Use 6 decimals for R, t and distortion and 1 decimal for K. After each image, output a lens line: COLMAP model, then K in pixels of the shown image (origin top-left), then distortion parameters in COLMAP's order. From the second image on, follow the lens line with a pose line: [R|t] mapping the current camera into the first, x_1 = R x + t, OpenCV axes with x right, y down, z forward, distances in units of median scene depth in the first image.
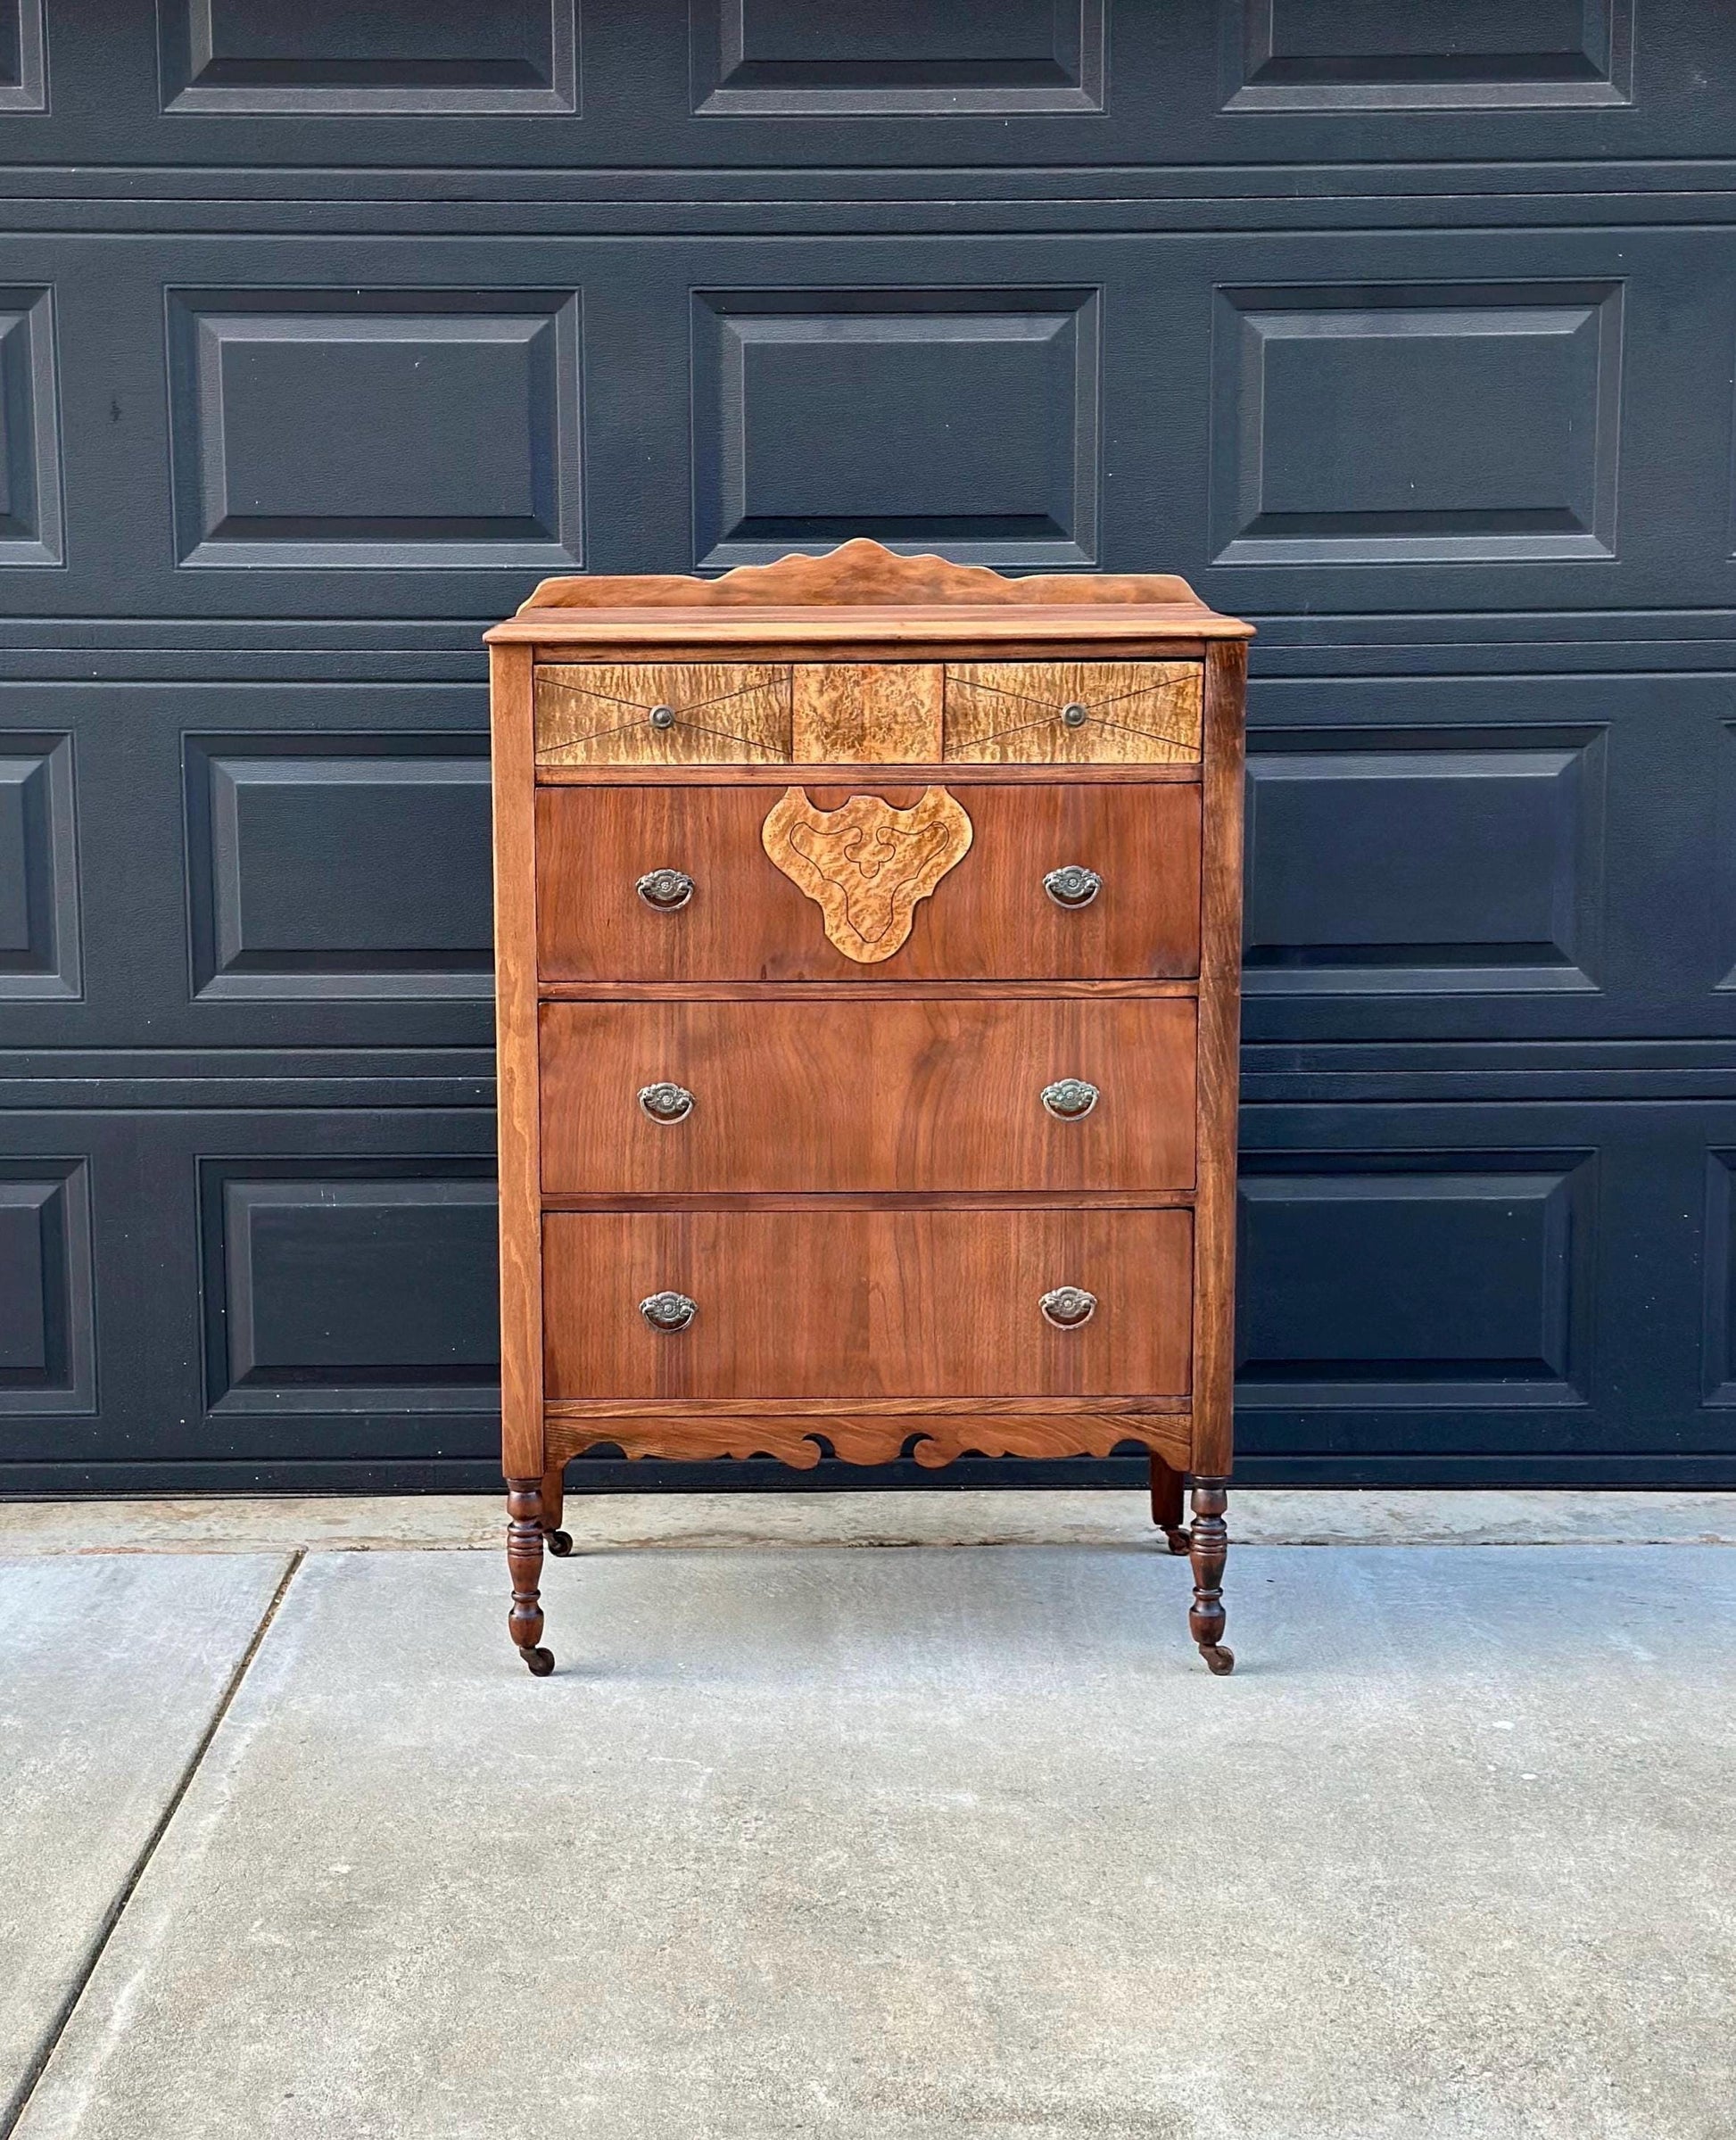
lens RADIAL K [[3560.0, 0, 803.3], [0, 3560.0, 1124.2], [0, 0, 1]] dist [0.150972, -0.033839]
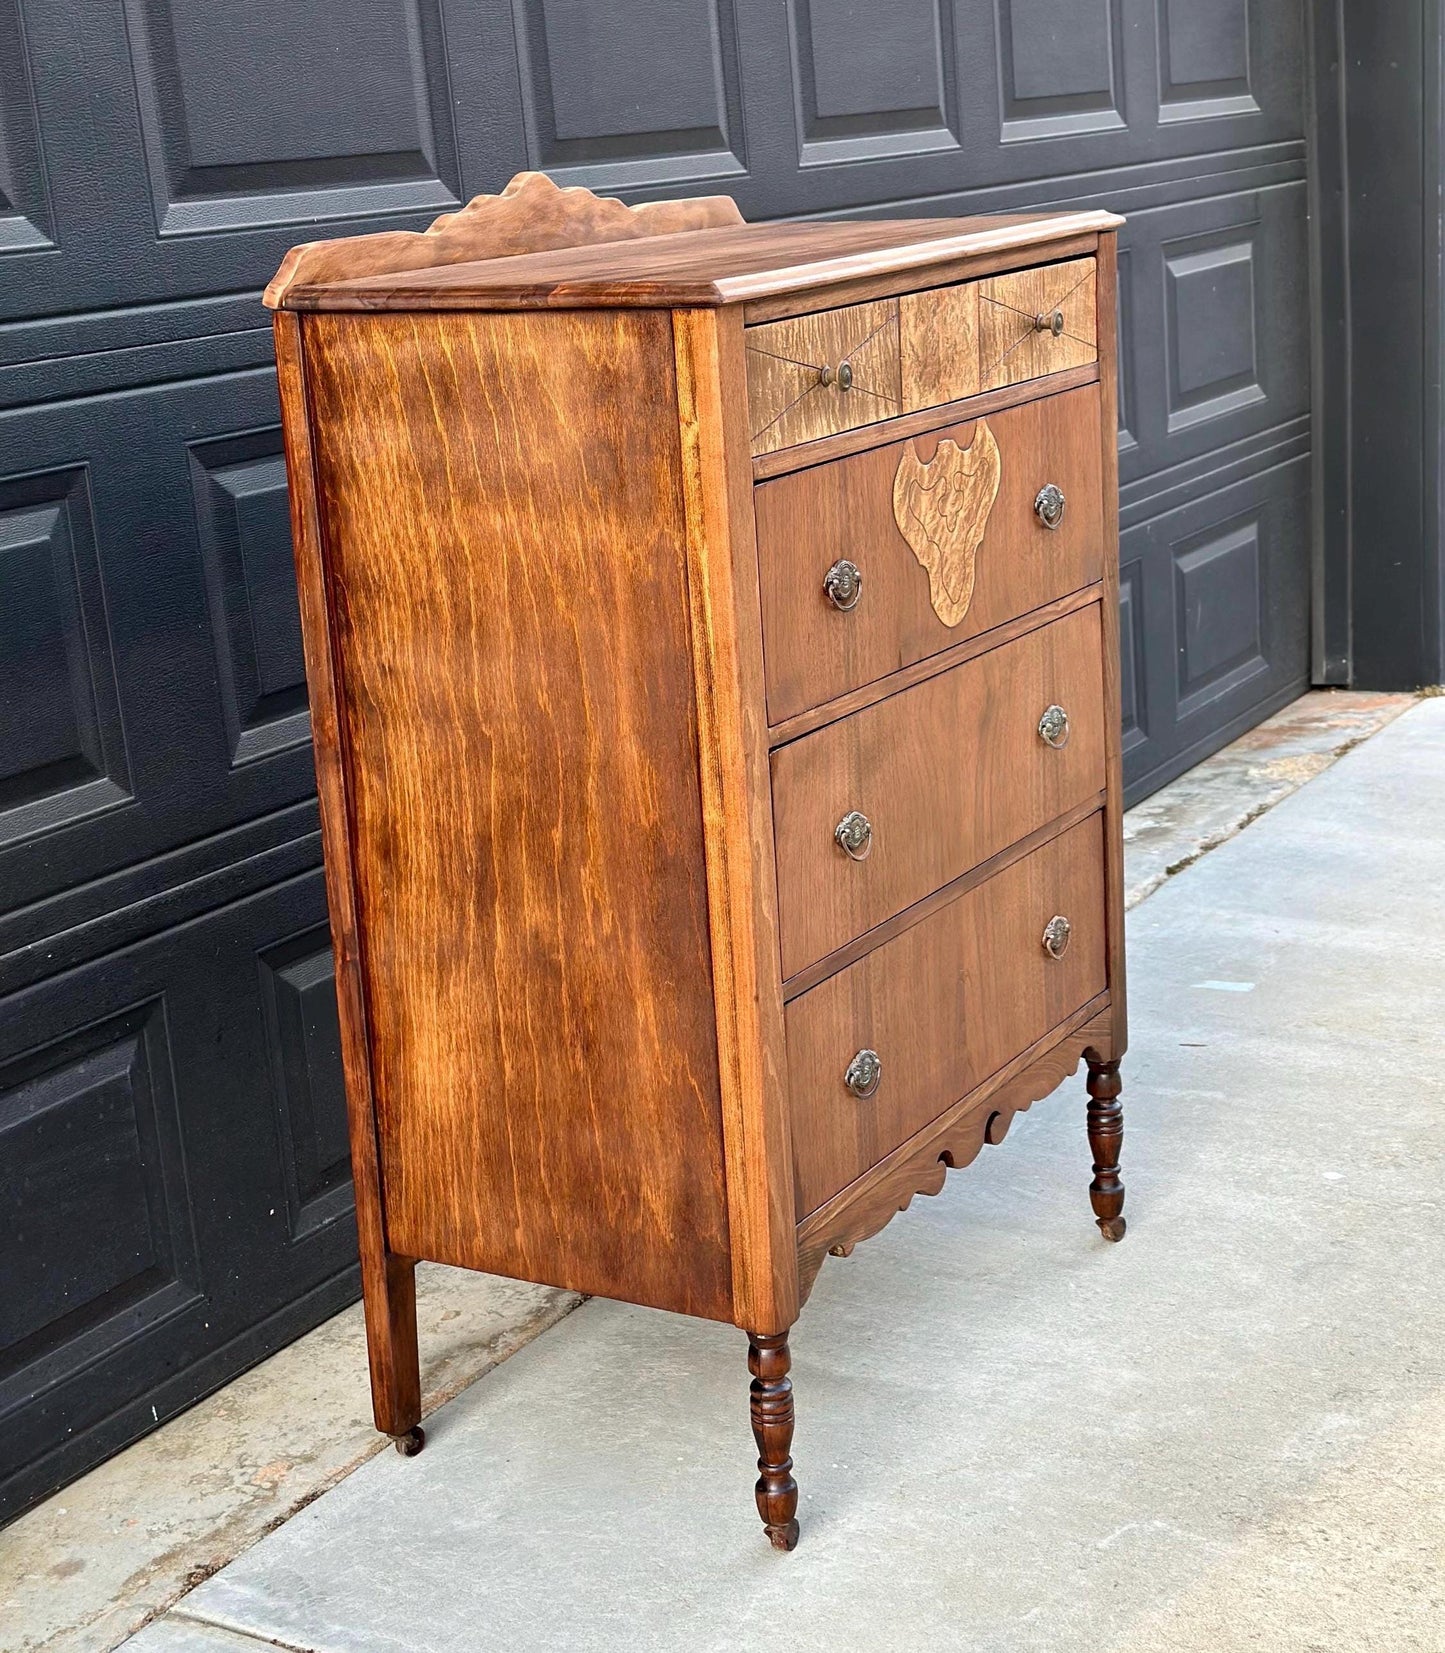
lens RADIAL K [[2687.1, 0, 729.7], [0, 2687.1, 851.3], [0, 0, 1]] dist [0.152959, -0.061437]
pose [[0.520709, -0.257049, 0.814118, -0.580375], [0.212922, 0.962564, 0.167735, -0.116941], [-0.826757, 0.086003, 0.555947, 0.675274]]
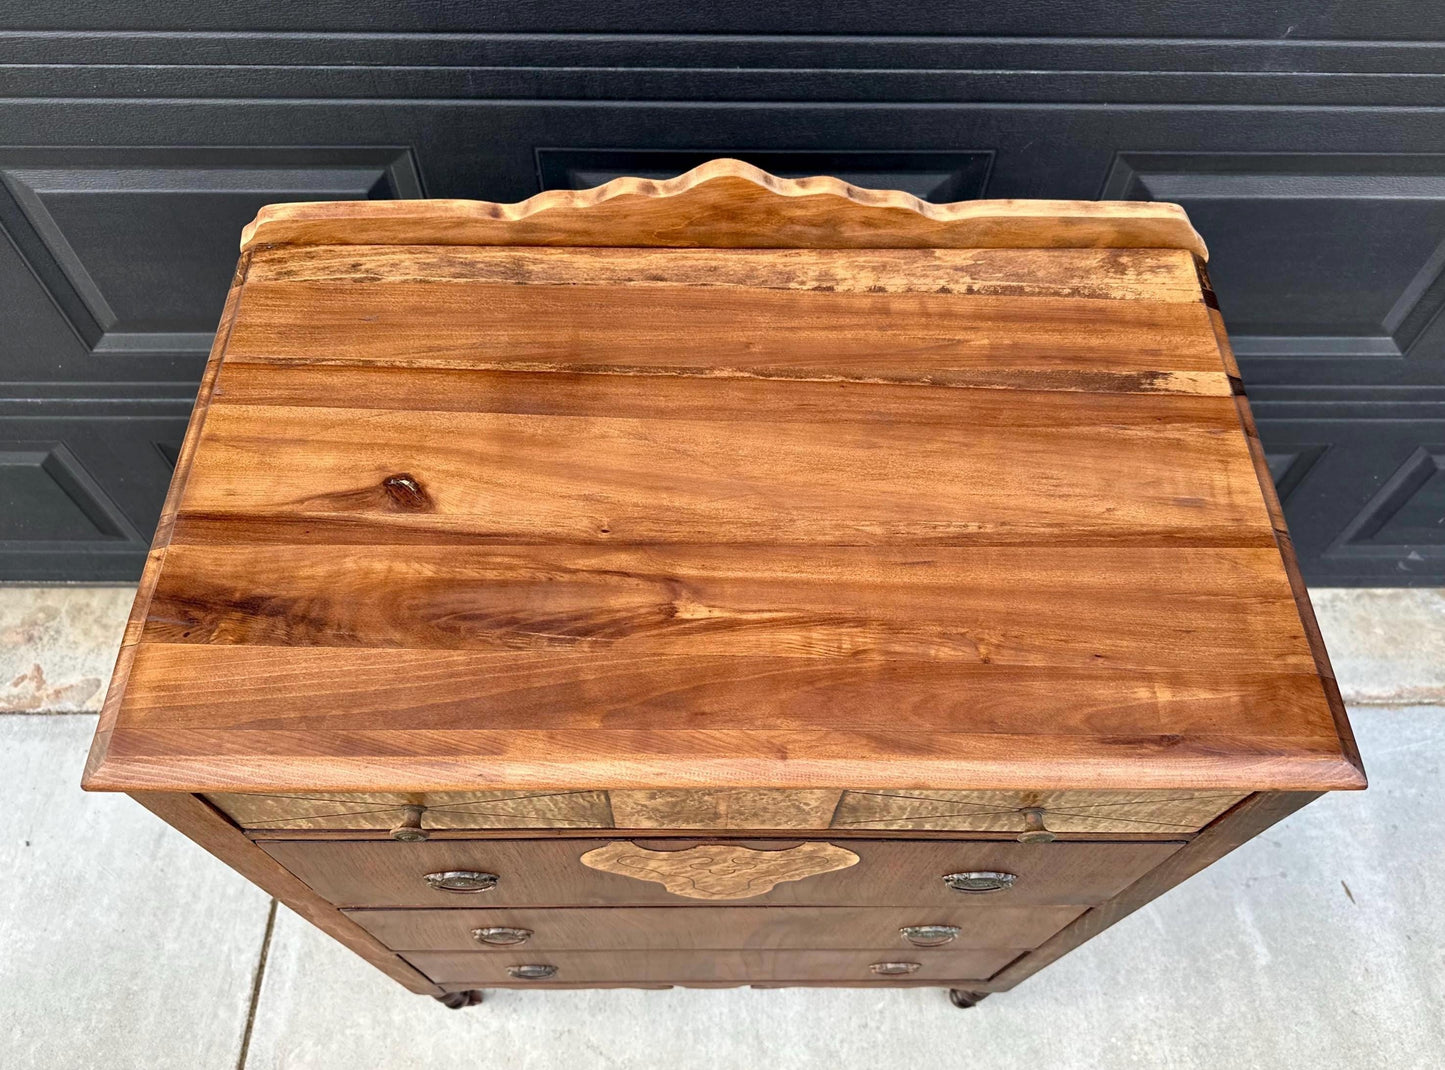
lens RADIAL K [[1077.9, 0, 715.0], [0, 1077.9, 534.6], [0, 0, 1]] dist [0.111373, -0.168572]
pose [[0.999868, 0.008575, 0.013824, 0.012991], [-0.016048, 0.659092, 0.751891, -0.297985], [-0.002664, -0.752013, 0.659143, 0.895740]]
